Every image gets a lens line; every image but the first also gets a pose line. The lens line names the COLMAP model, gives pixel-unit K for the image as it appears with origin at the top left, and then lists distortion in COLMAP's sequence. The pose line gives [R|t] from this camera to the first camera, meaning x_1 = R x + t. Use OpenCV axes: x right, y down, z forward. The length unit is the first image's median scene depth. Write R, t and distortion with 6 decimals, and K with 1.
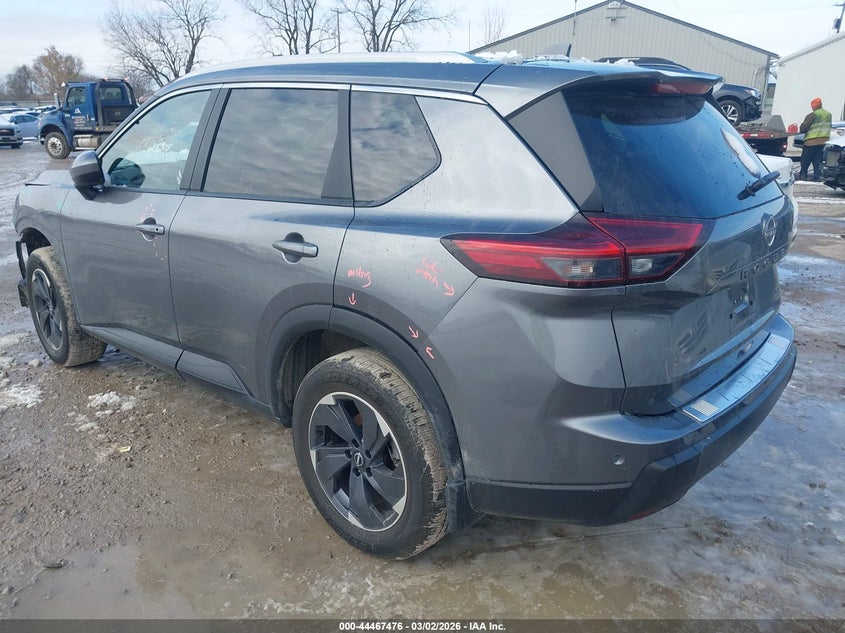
lens RADIAL K [[579.9, 0, 422.5], [0, 579.9, 316.5], [0, 0, 1]] dist [0.074378, -0.000577]
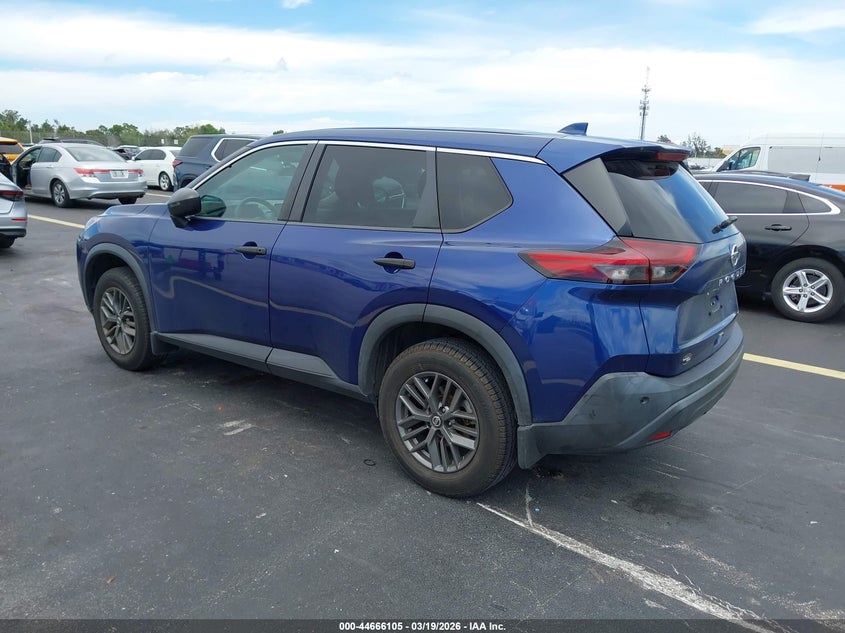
lens RADIAL K [[579.9, 0, 422.5], [0, 579.9, 316.5], [0, 0, 1]] dist [0.074378, -0.000577]
pose [[0.997565, 0.014183, 0.068282, -0.260726], [-0.009106, 0.997210, -0.074095, 0.114440], [-0.069142, 0.073293, 0.994911, -0.357389]]
